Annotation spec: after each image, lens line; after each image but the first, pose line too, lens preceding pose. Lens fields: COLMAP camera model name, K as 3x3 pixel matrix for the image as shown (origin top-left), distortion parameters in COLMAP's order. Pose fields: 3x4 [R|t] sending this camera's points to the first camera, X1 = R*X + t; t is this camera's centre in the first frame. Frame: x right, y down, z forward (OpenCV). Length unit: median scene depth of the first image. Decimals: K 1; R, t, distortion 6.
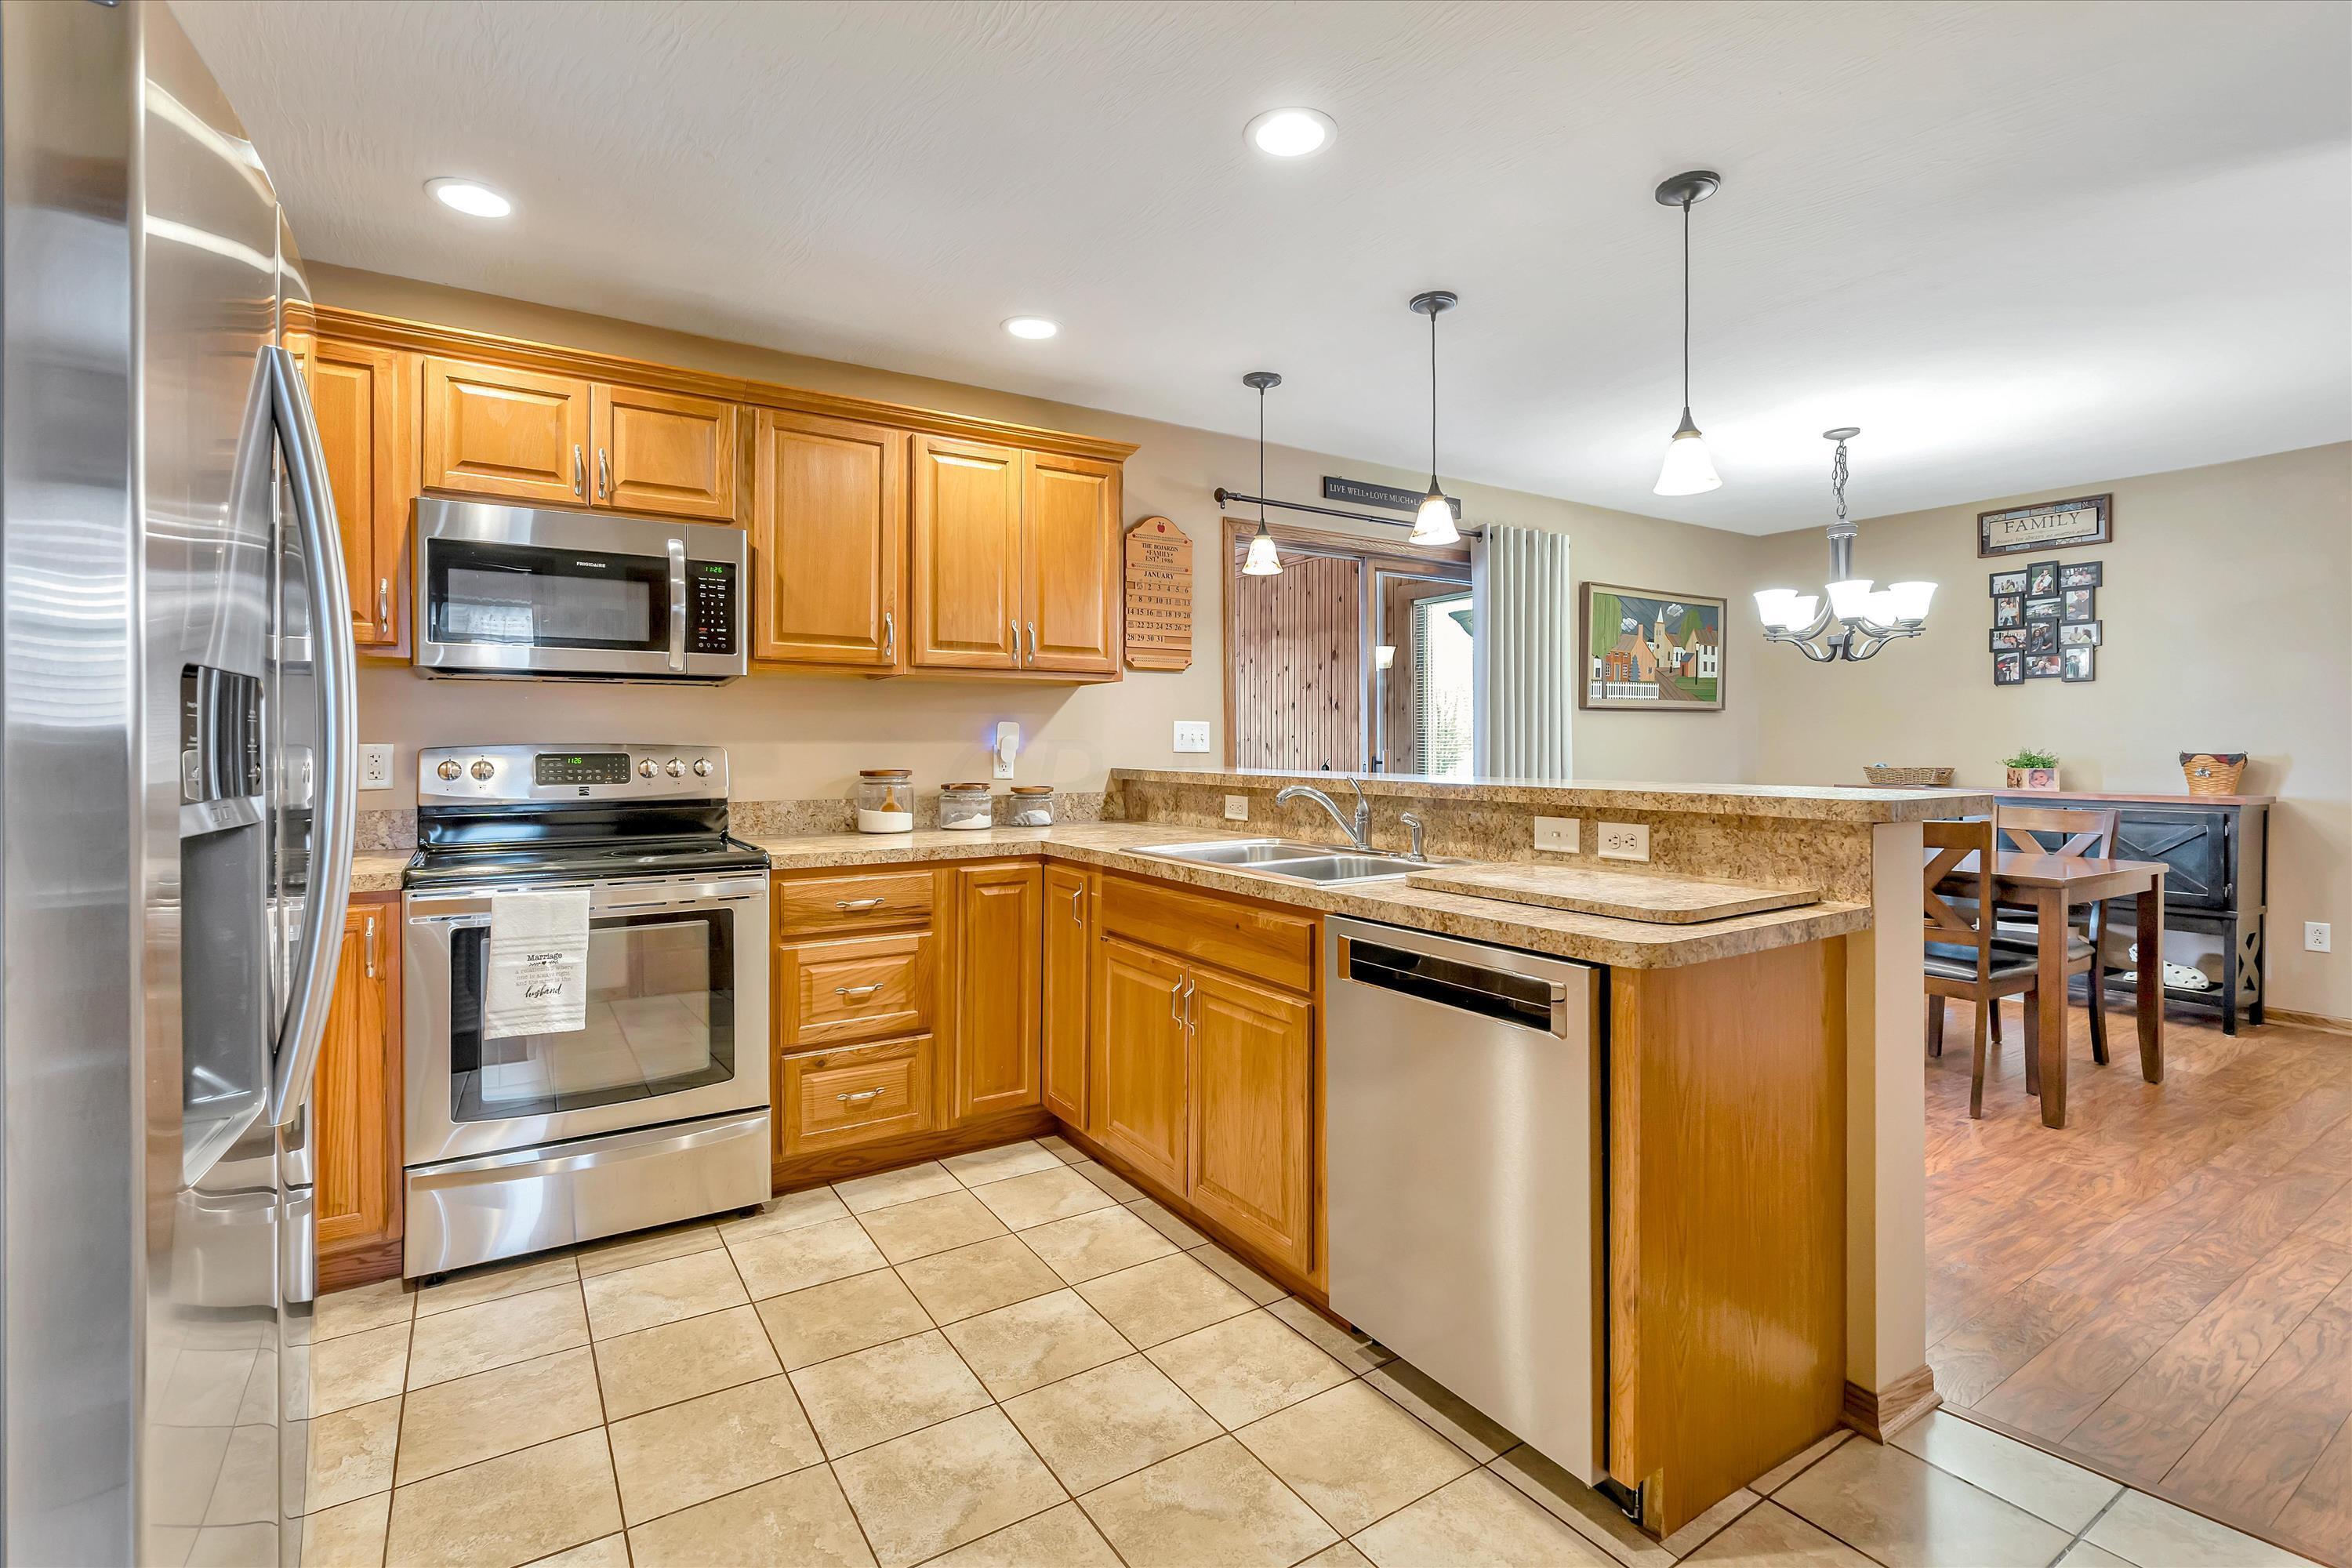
lens RADIAL K [[1066.6, 0, 1180.1], [0, 1066.6, 755.0], [0, 0, 1]] dist [-0.001818, -0.000060]
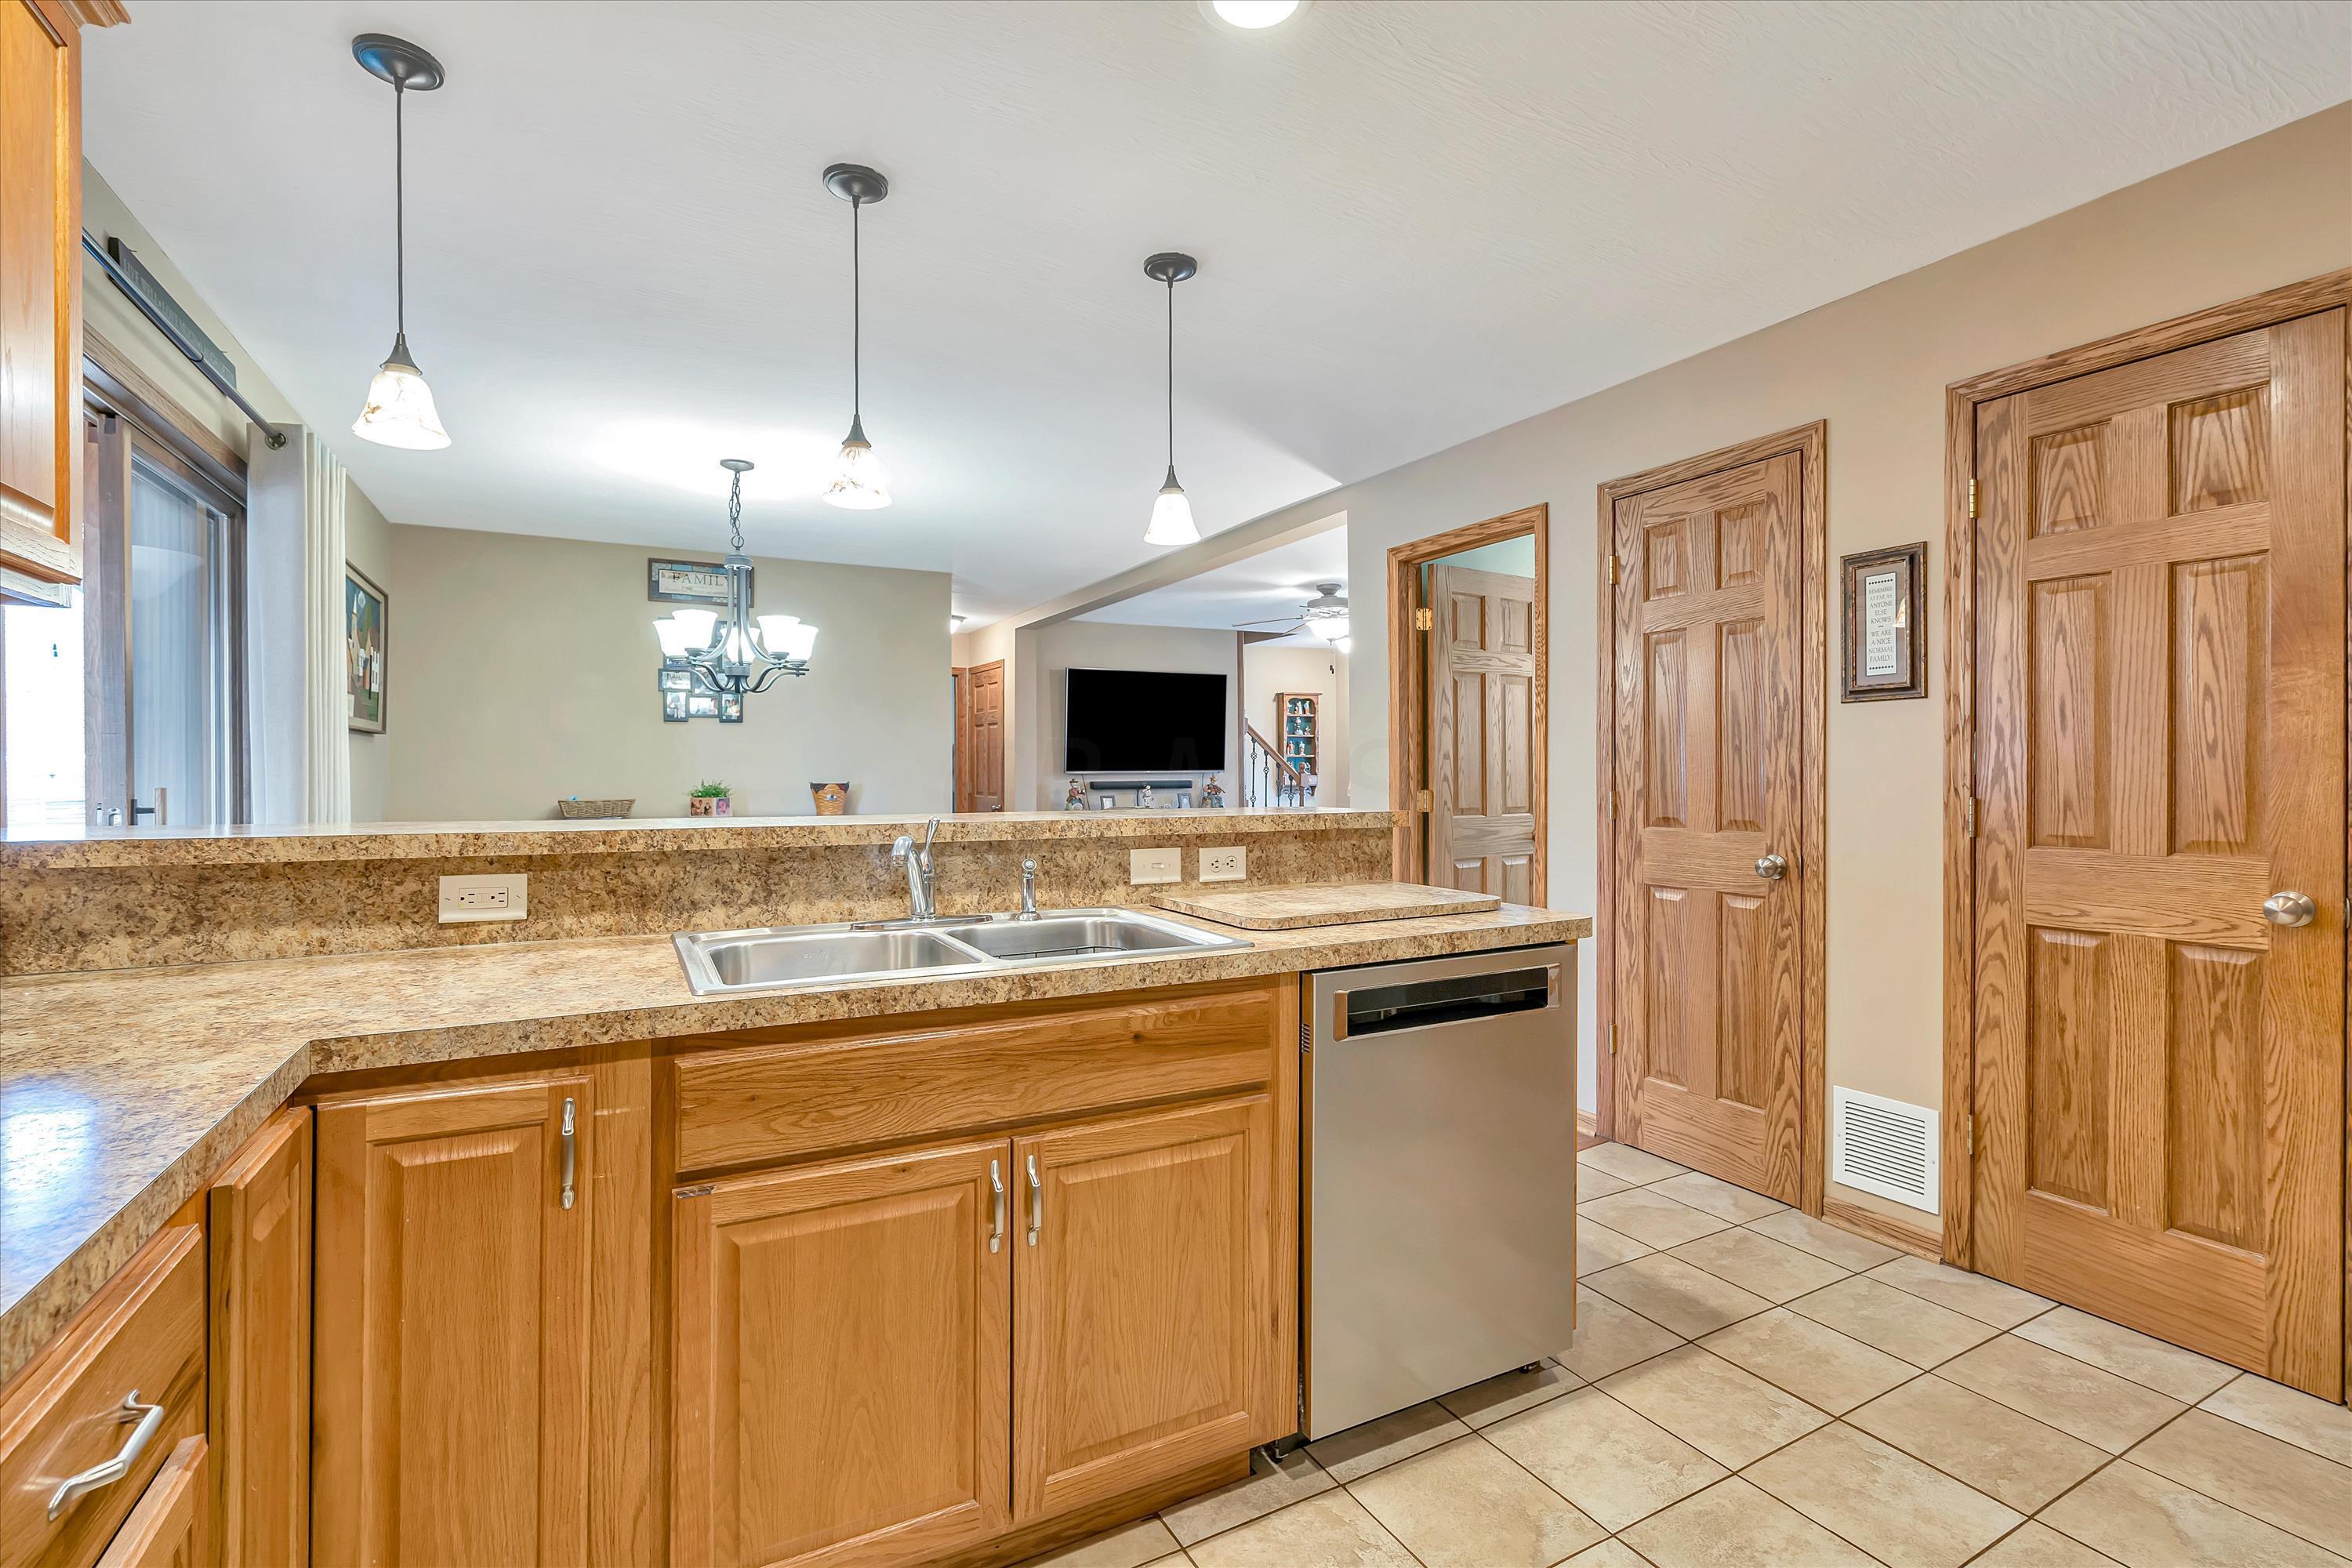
lens RADIAL K [[1074.9, 0, 1176.0], [0, 1074.9, 784.0], [0, 0, 1]] dist [0.000034, 0.000058]
pose [[0.075608, -0.006536, 0.997116, -0.632850], [0.012356, 0.999908, 0.005617, -0.005353], [-0.997061, 0.011896, 0.075682, 0.922017]]
